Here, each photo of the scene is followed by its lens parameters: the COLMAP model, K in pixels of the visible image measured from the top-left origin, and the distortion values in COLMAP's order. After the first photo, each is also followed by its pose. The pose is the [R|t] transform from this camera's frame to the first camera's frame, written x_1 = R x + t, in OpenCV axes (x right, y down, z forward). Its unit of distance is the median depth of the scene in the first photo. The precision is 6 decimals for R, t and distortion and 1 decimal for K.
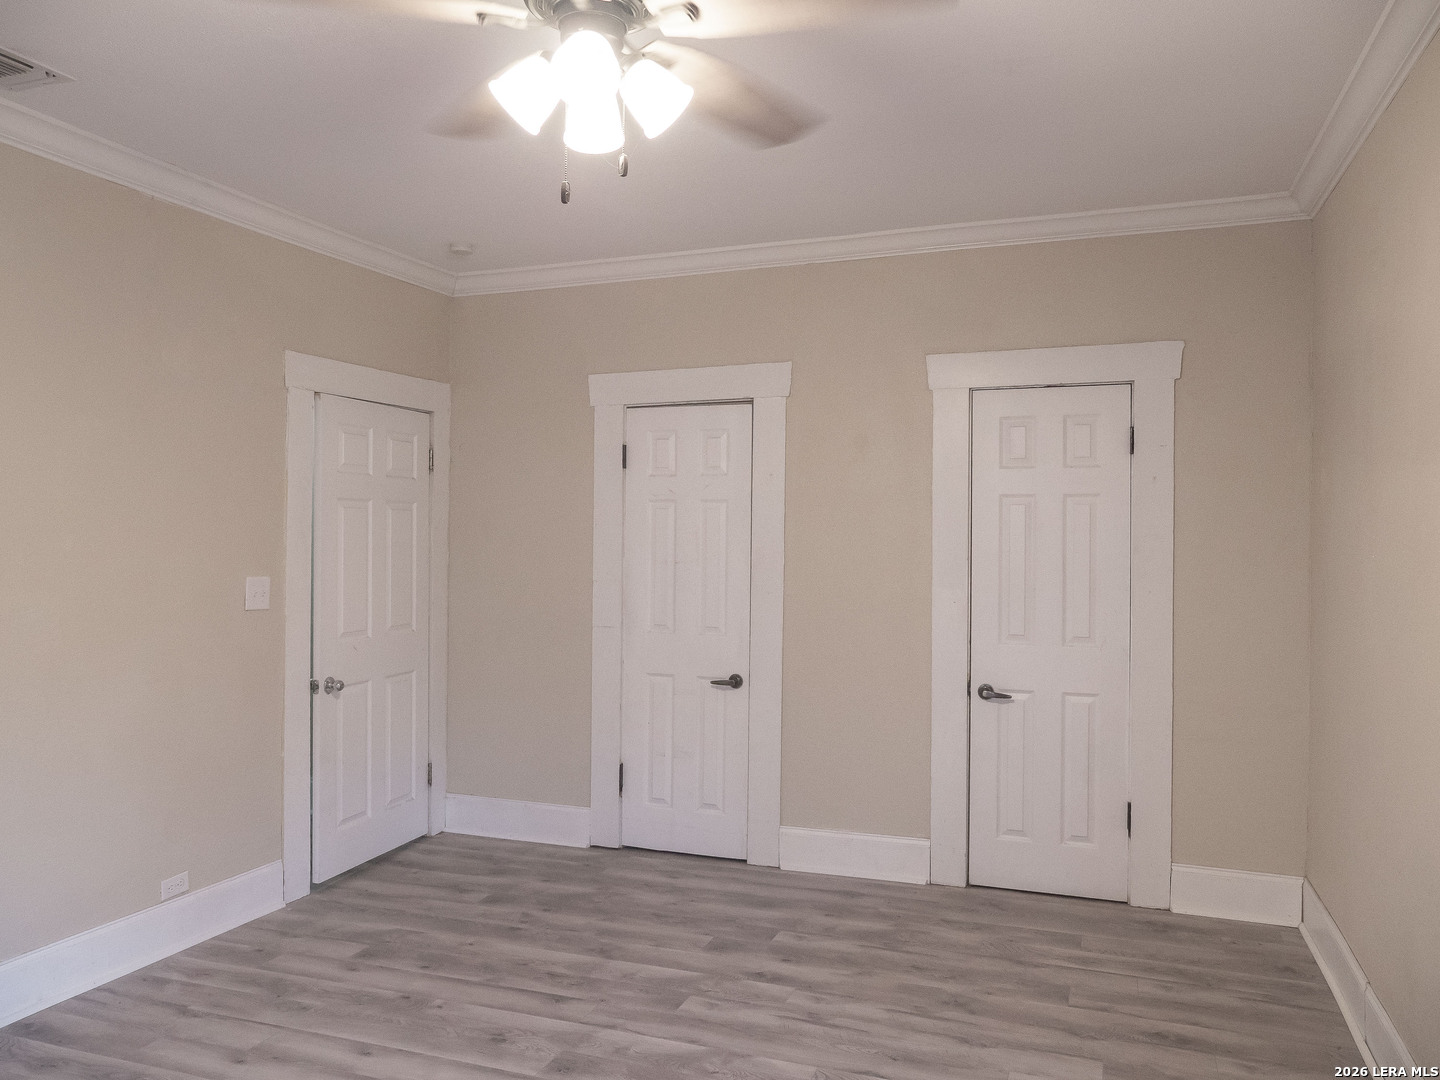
lens RADIAL K [[1026.2, 0, 716.1], [0, 1026.2, 539.2], [0, 0, 1]] dist [-0.026172, 0.012548]
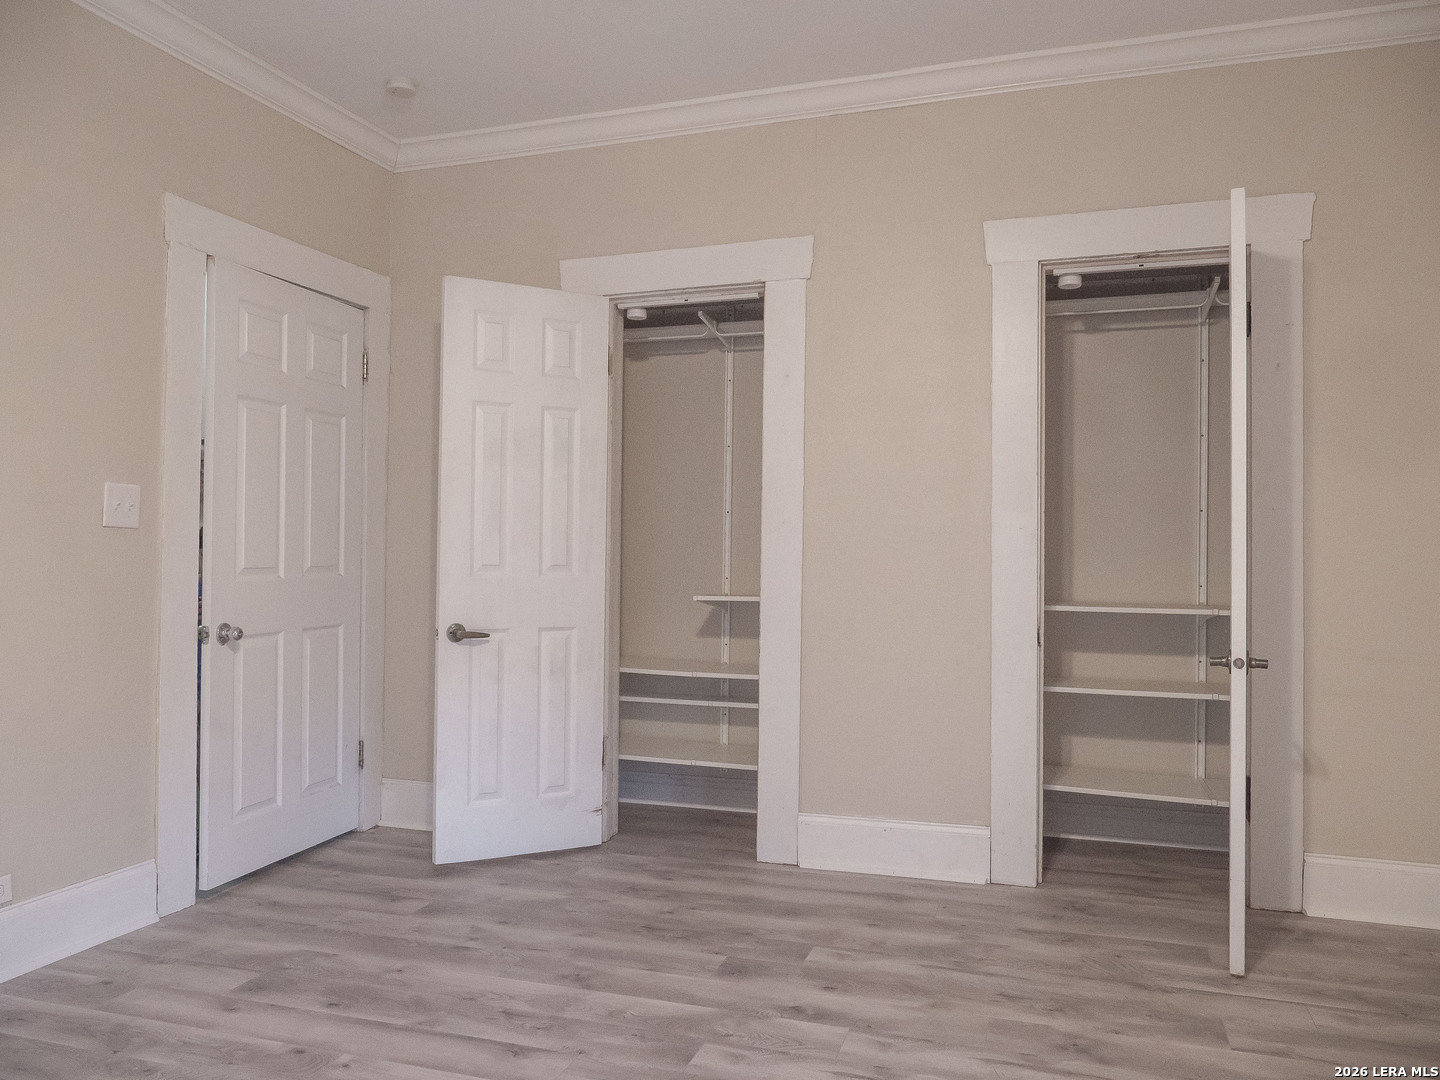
lens RADIAL K [[1012.0, 0, 720.0], [0, 1012.0, 540.0], [0, 0, 1]] dist [-0.024737, 0.006658]
pose [[0.999262, 0.002707, 0.038321, -0.035741], [-0.002410, 0.999967, -0.007788, 0.086456], [-0.038341, 0.007690, 0.999235, 0.251129]]
